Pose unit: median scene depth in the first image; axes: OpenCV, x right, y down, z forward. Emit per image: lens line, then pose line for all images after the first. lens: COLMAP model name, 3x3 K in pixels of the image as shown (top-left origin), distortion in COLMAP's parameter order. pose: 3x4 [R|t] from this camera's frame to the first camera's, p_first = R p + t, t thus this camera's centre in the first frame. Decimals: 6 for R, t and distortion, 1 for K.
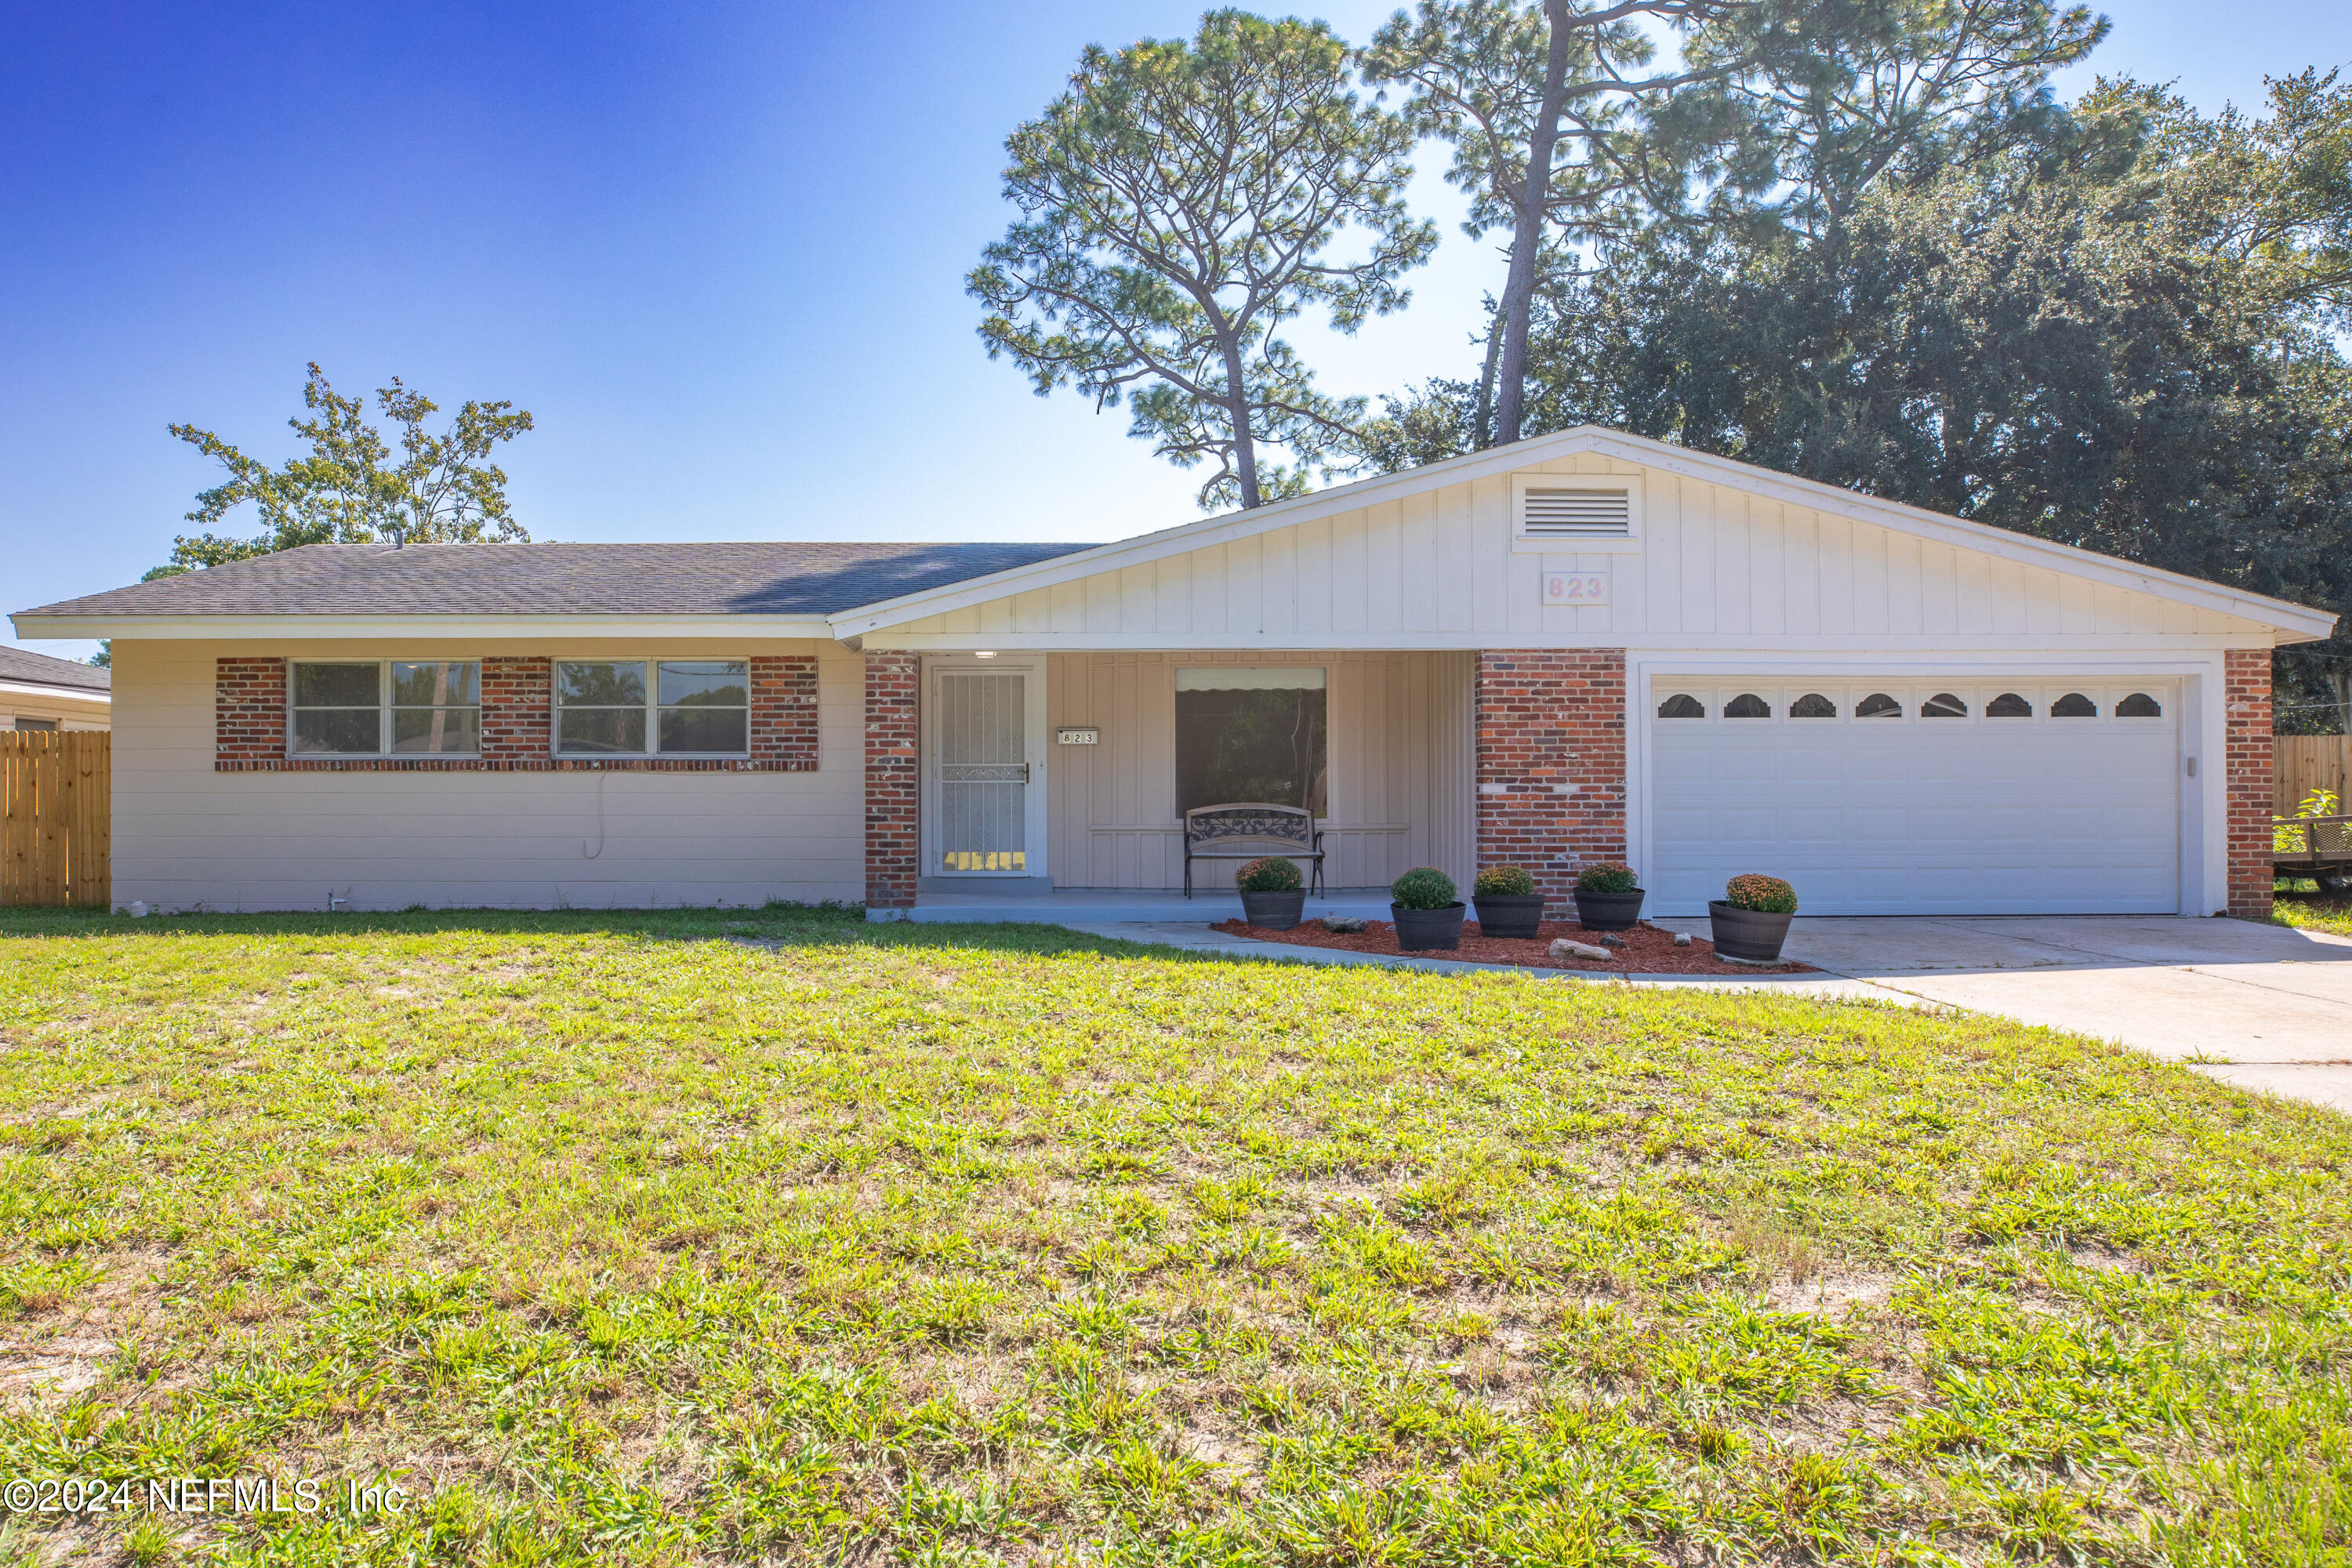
lens RADIAL K [[1367.2, 0, 1067.4], [0, 1367.2, 783.2], [0, 0, 1]] dist [-0.020699, 0.006596]
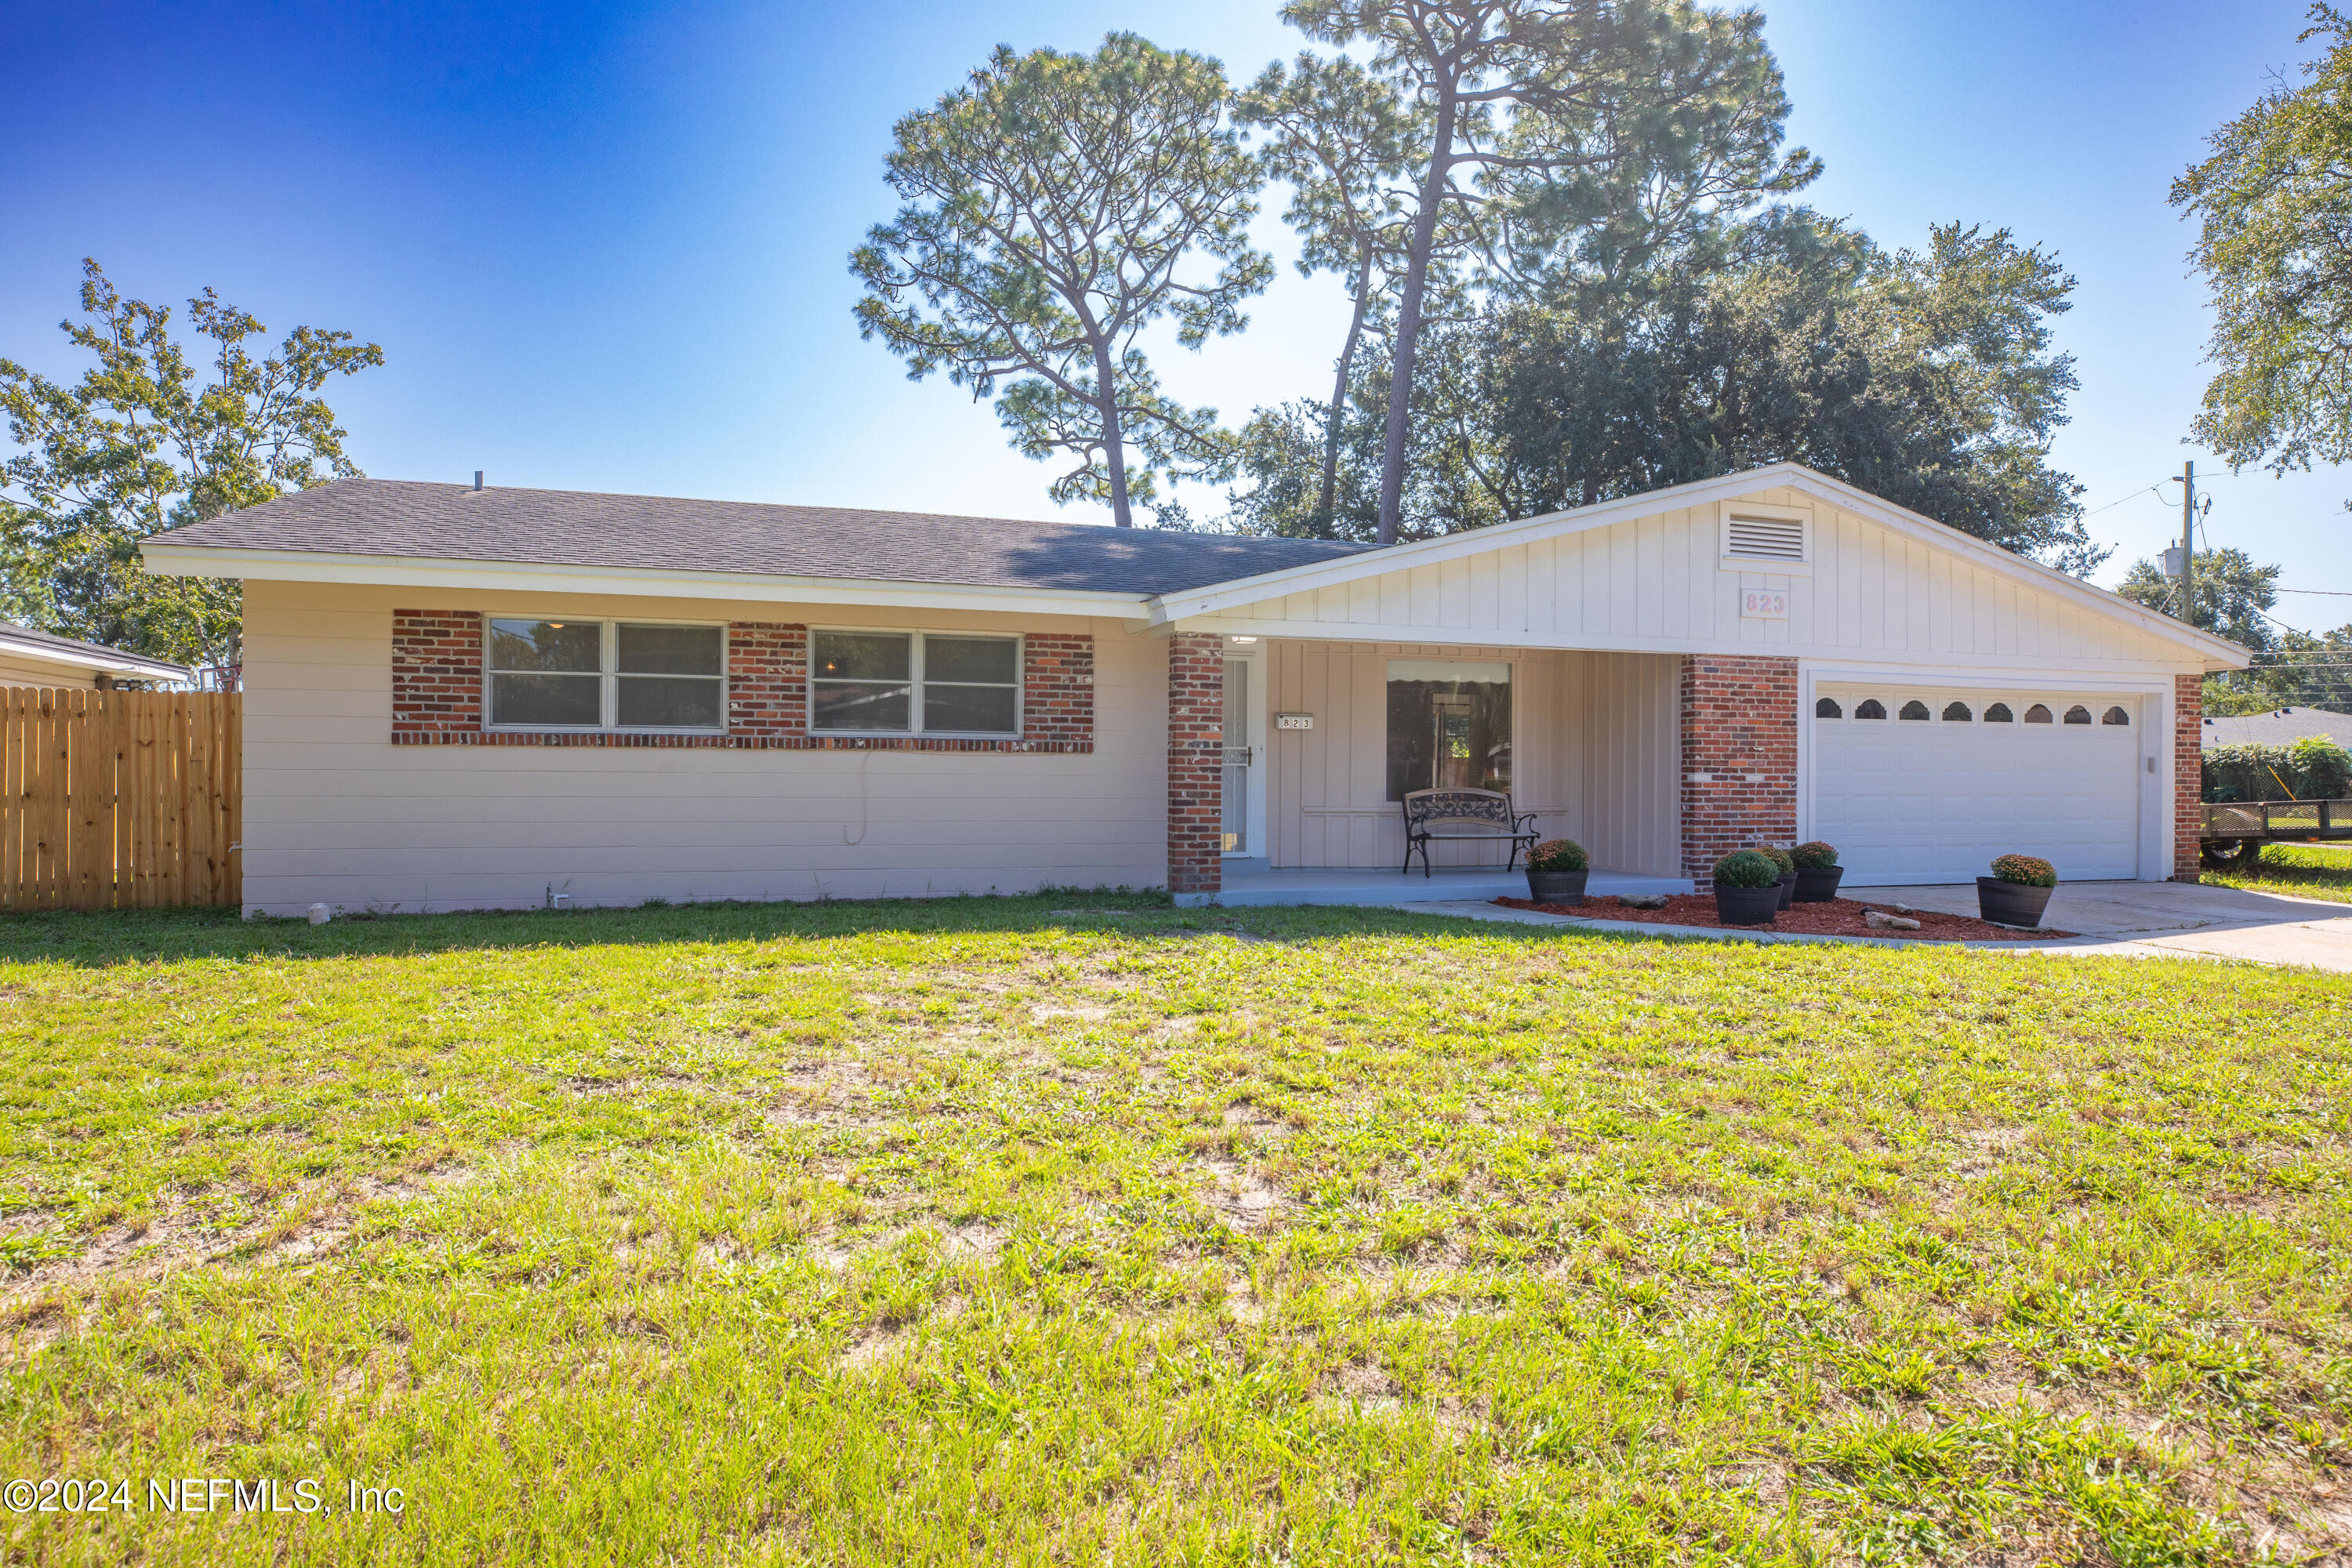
lens RADIAL K [[1252.1, 0, 1176.0], [0, 1252.1, 784.0], [0, 0, 1]] dist [-0.025691, 0.019787]
pose [[0.958895, 0.006219, 0.283694, -0.116088], [-0.013118, 0.999662, 0.022425, -0.002334], [-0.283459, -0.025225, 0.958652, 0.037605]]
